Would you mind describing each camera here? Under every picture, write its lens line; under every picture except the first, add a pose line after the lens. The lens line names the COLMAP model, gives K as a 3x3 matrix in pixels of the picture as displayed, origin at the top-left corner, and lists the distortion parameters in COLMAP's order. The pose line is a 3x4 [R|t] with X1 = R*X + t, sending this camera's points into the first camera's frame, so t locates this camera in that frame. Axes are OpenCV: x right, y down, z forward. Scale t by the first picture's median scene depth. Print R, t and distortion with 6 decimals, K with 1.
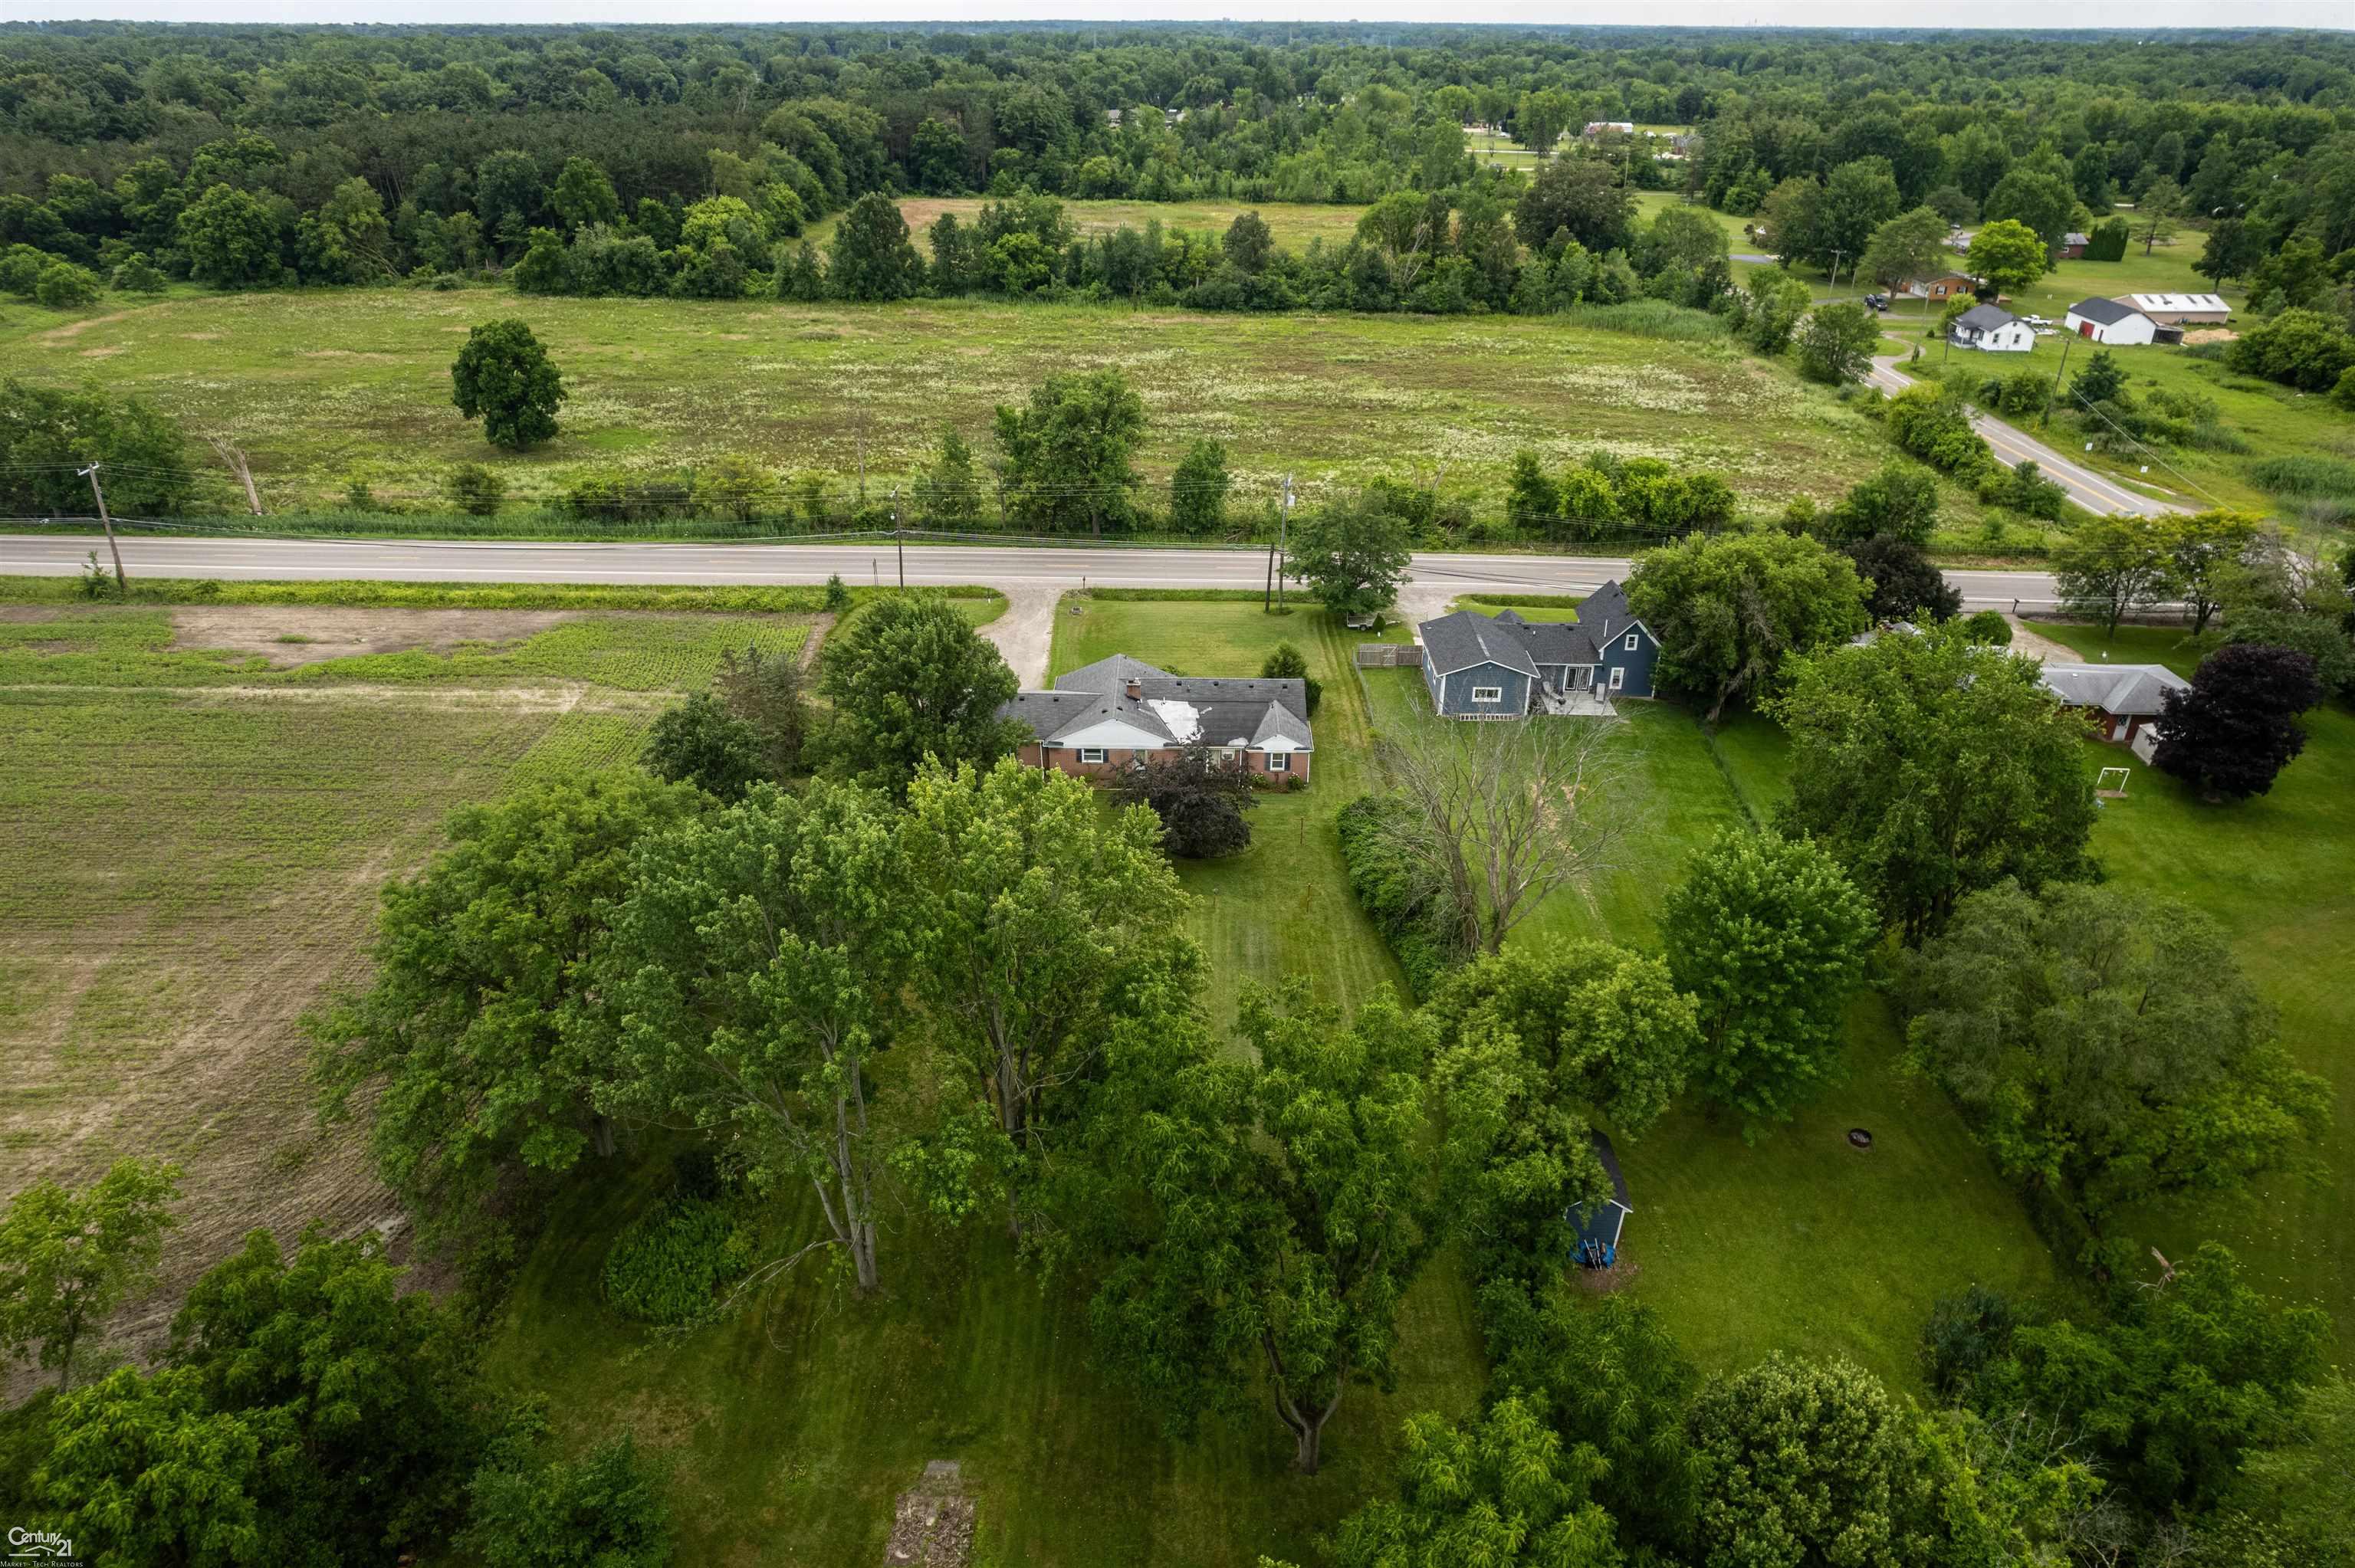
lens RADIAL K [[1438.0, 0, 1177.5], [0, 1438.0, 784.0], [0, 0, 1]] dist [-0.035389, 0.001277]
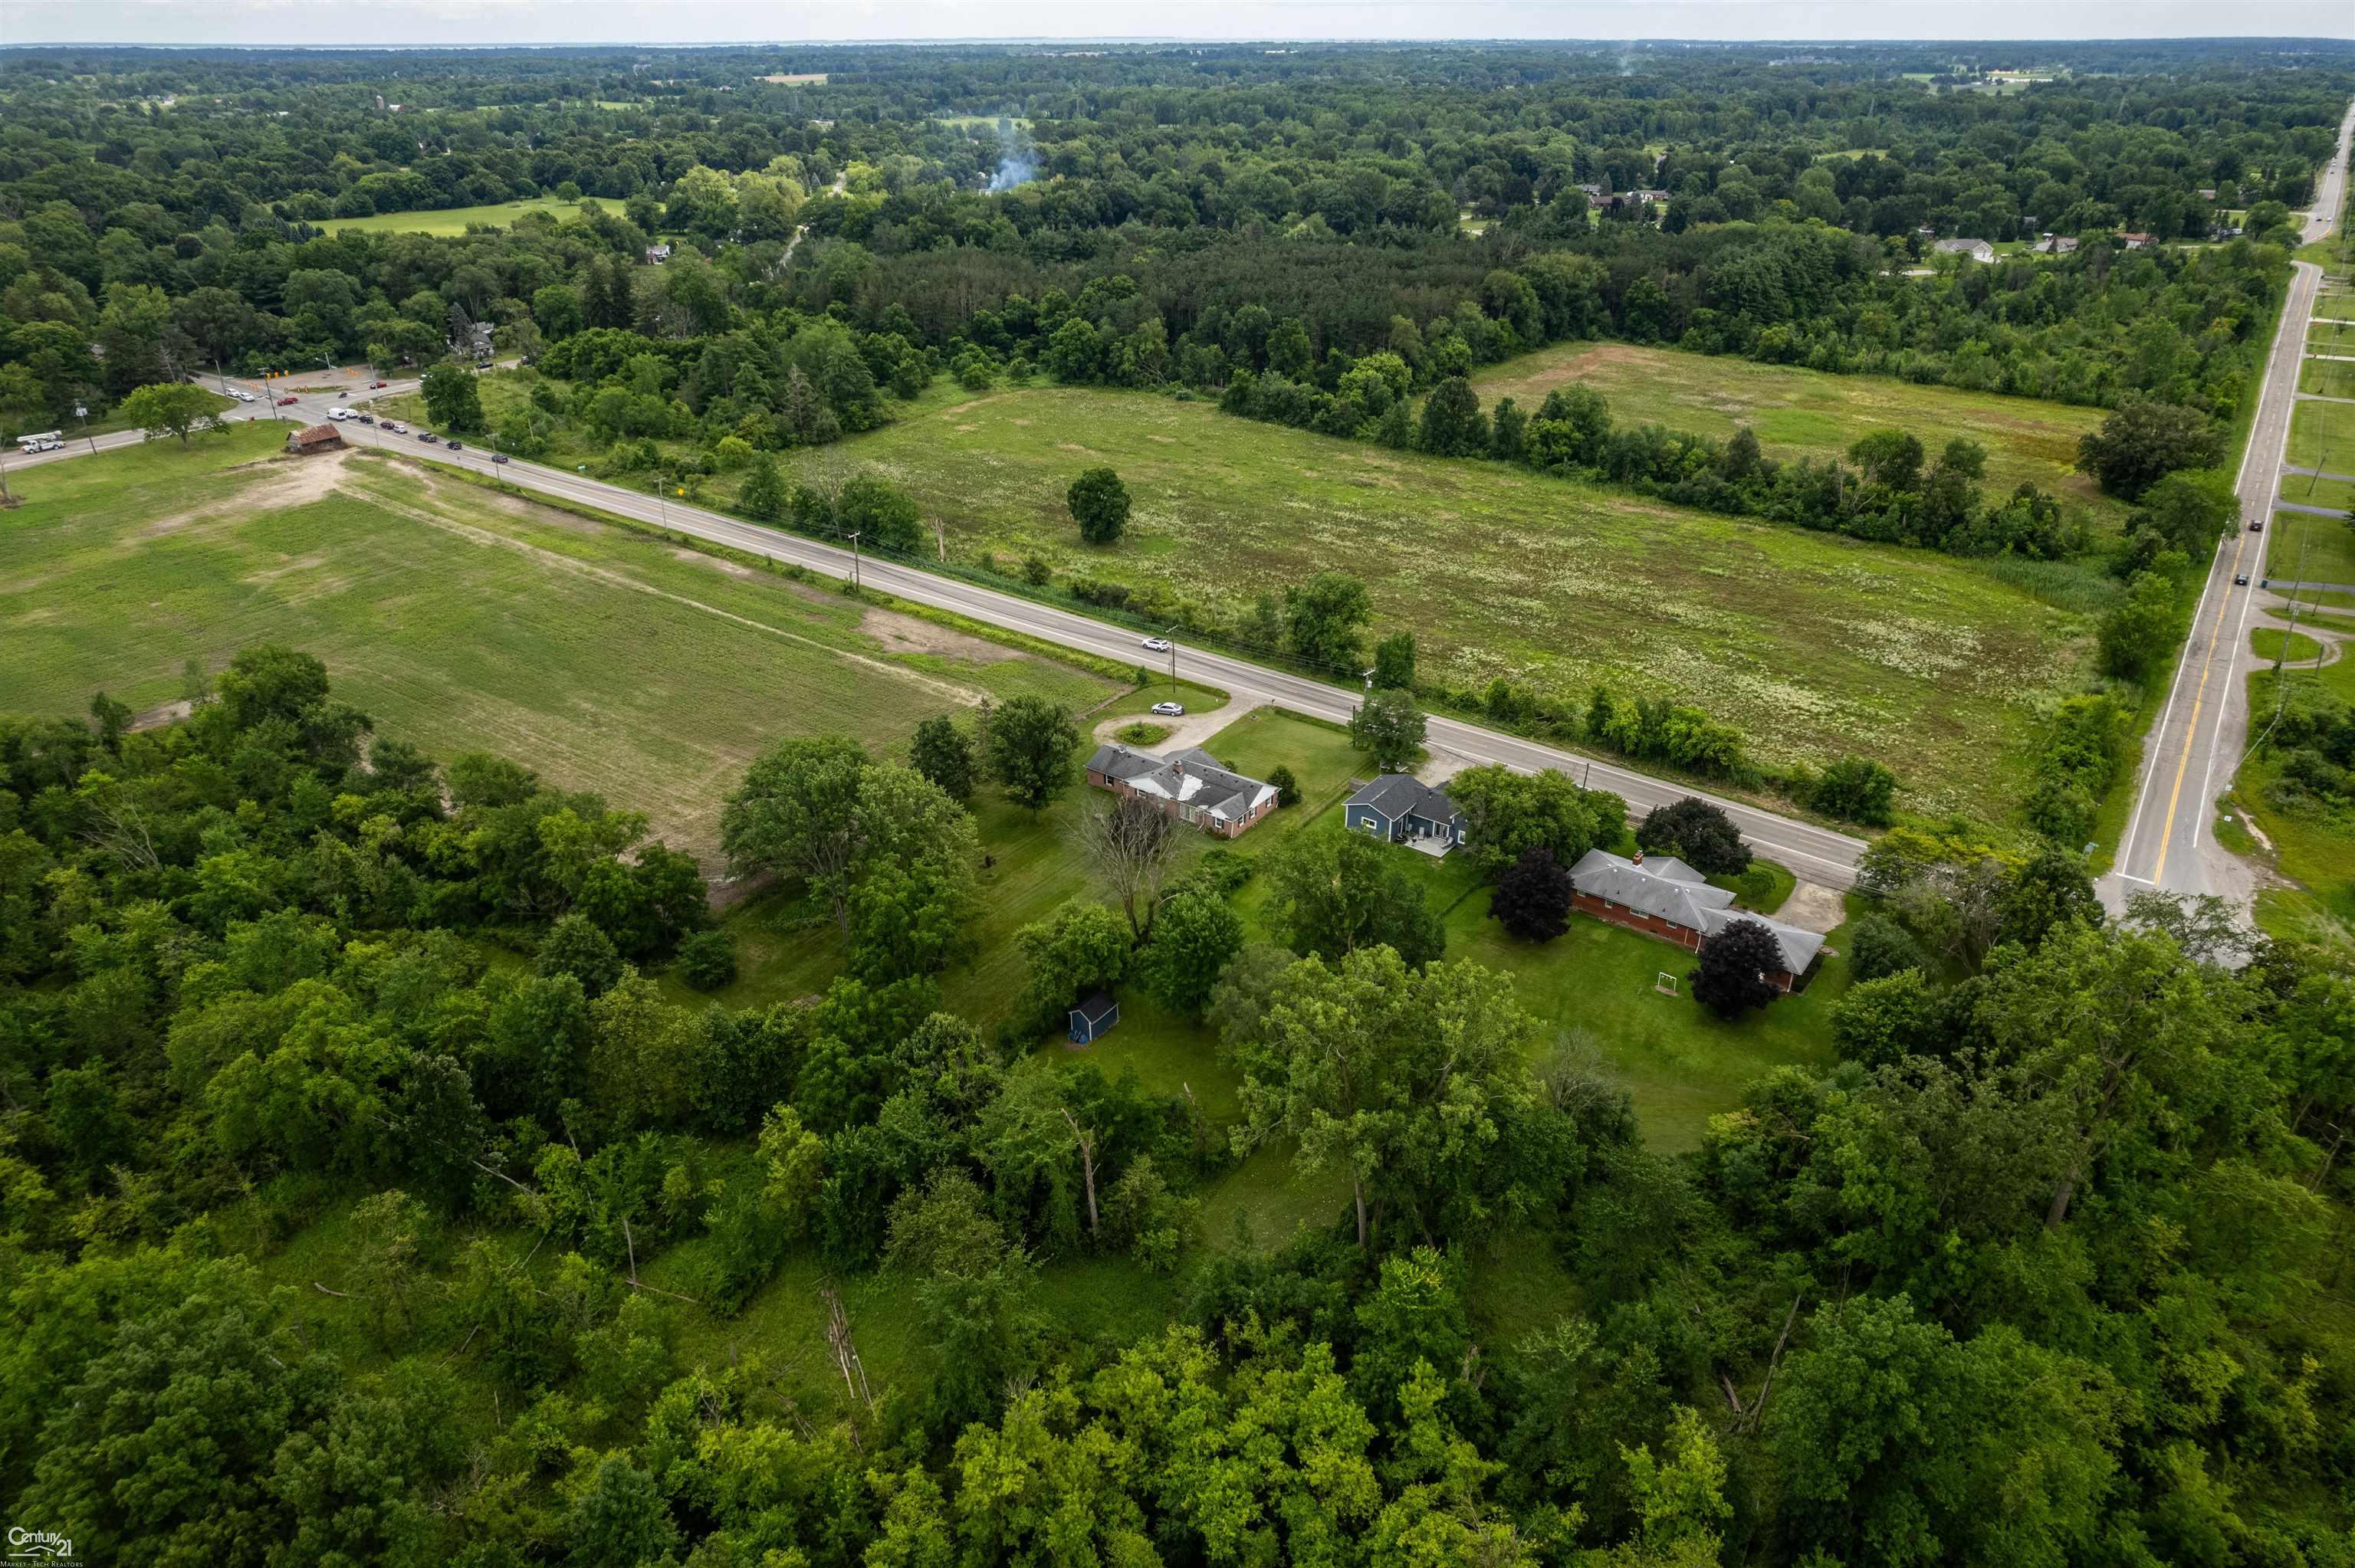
lens RADIAL K [[1438.0, 0, 1177.5], [0, 1438.0, 784.0], [0, 0, 1]] dist [-0.035389, 0.001277]
pose [[0.810272, 0.257894, -0.526260, 0.587087], [-0.268556, 0.961534, 0.057709, -0.093149], [0.520900, 0.094570, 0.848363, -0.348712]]
